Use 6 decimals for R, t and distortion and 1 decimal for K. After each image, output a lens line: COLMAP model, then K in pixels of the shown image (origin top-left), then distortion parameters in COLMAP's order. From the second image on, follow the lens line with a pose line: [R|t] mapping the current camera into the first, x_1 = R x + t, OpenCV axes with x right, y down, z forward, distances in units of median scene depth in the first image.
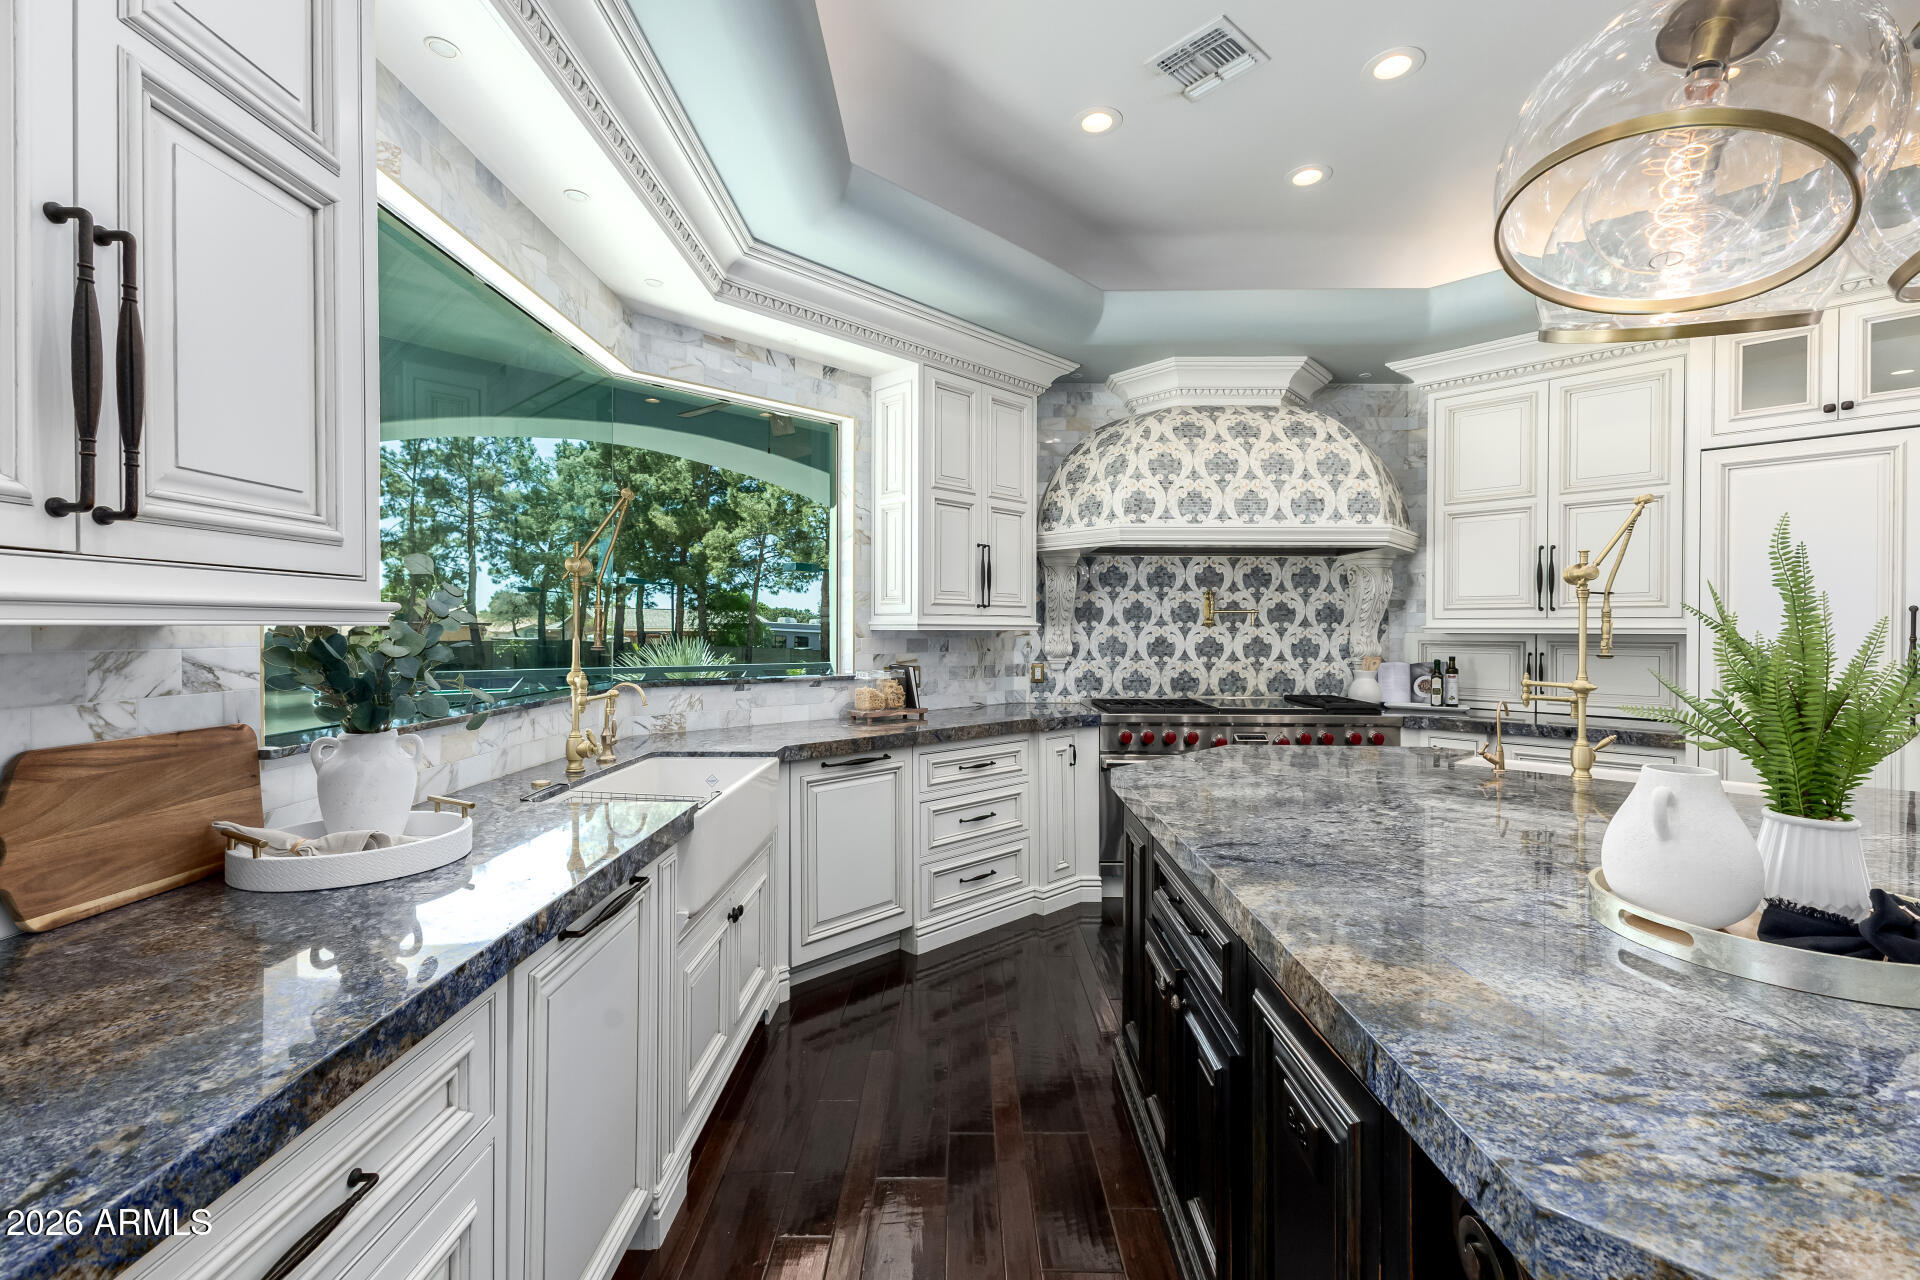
lens RADIAL K [[842.5, 0, 960.2], [0, 842.5, 633.4], [0, 0, 1]] dist [0.009858, -0.001556]
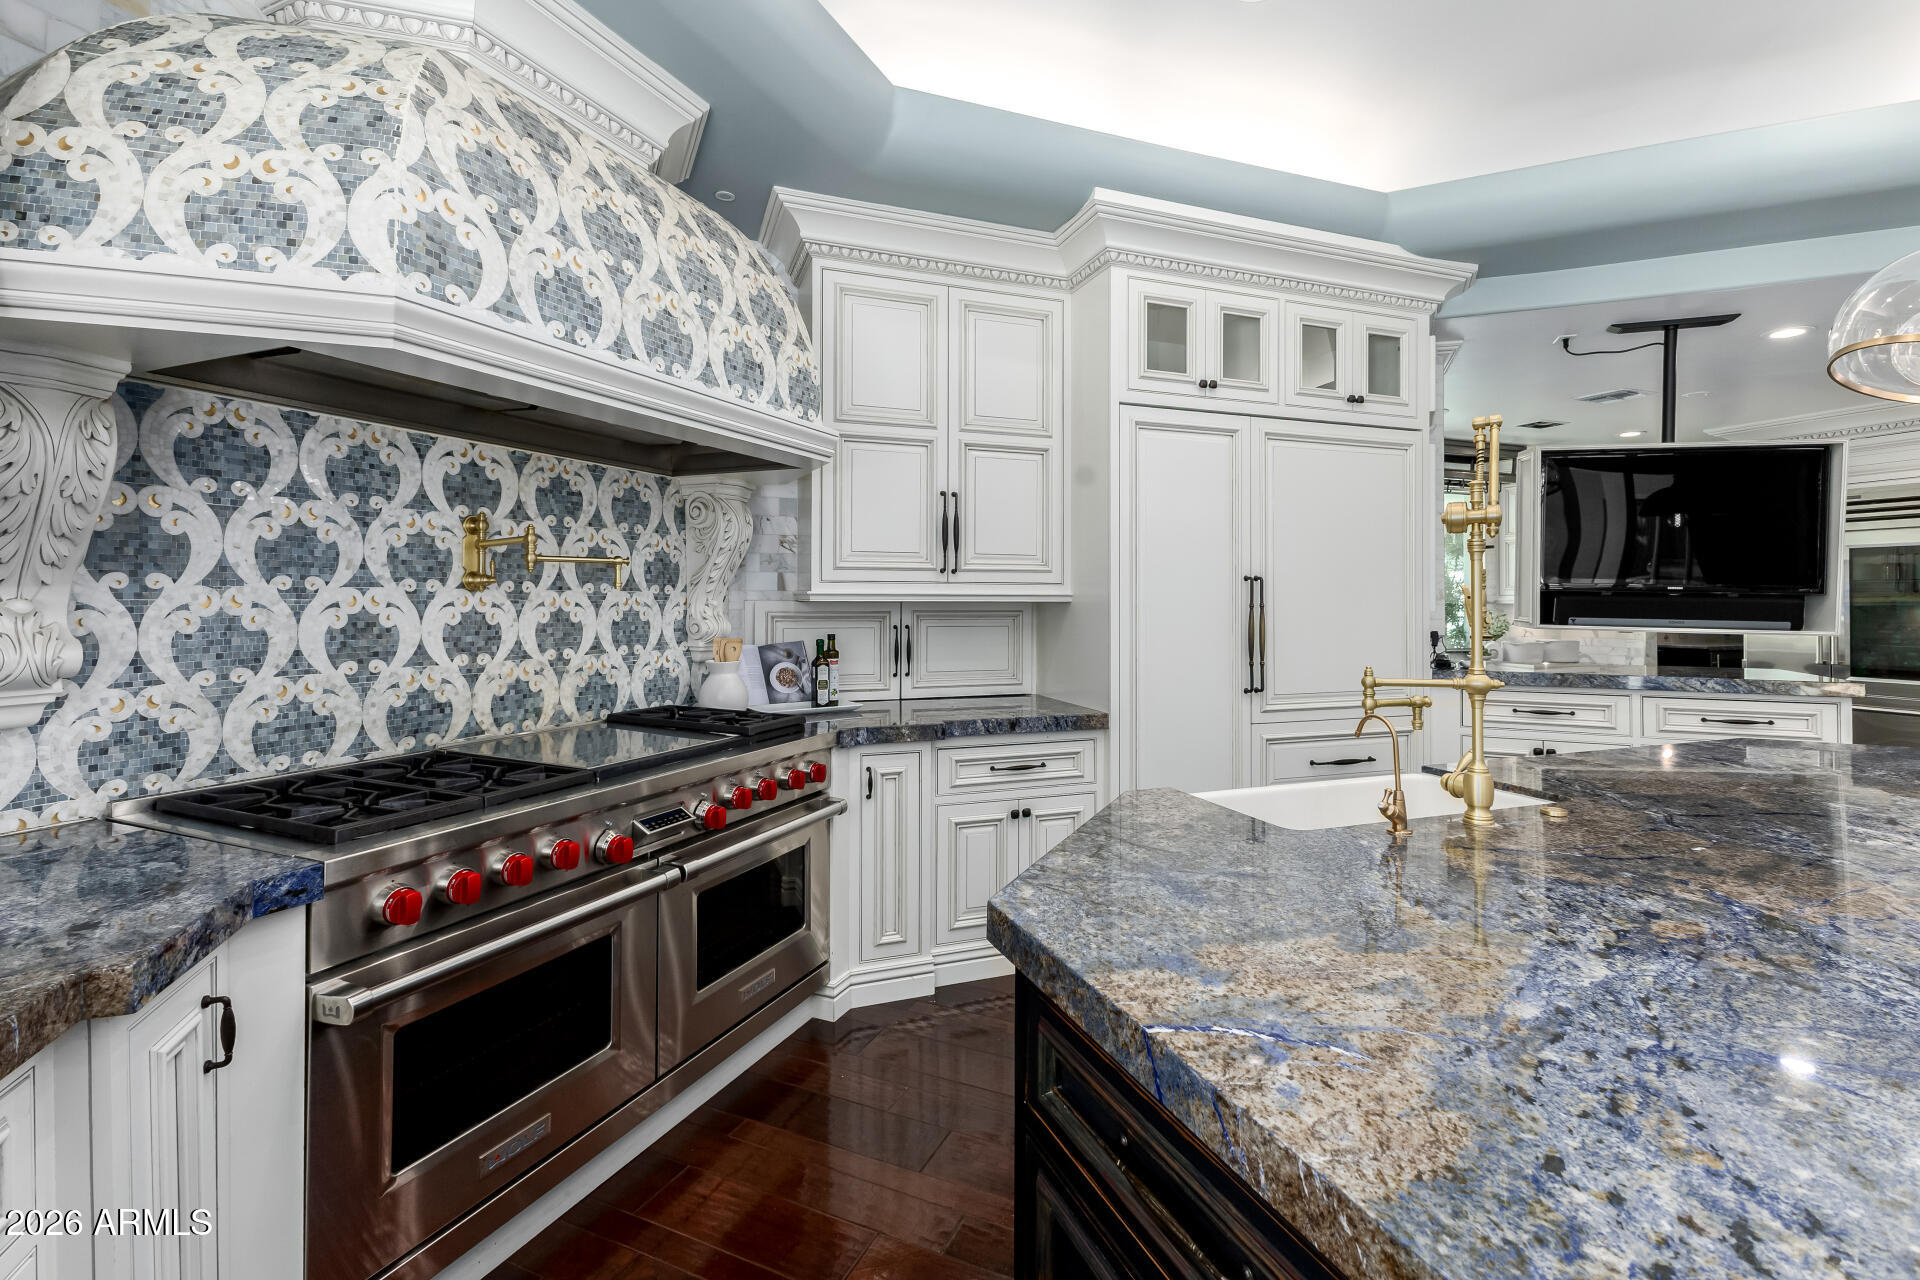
lens RADIAL K [[842.5, 0, 959.1], [0, 842.5, 590.6], [0, 0, 1]] dist [0.009858, -0.001556]
pose [[0.409296, 0.005232, 0.912387, -0.025143], [0.002190, 0.999975, -0.006717, -0.004062], [-0.912399, 0.004748, 0.409275, 0.558267]]
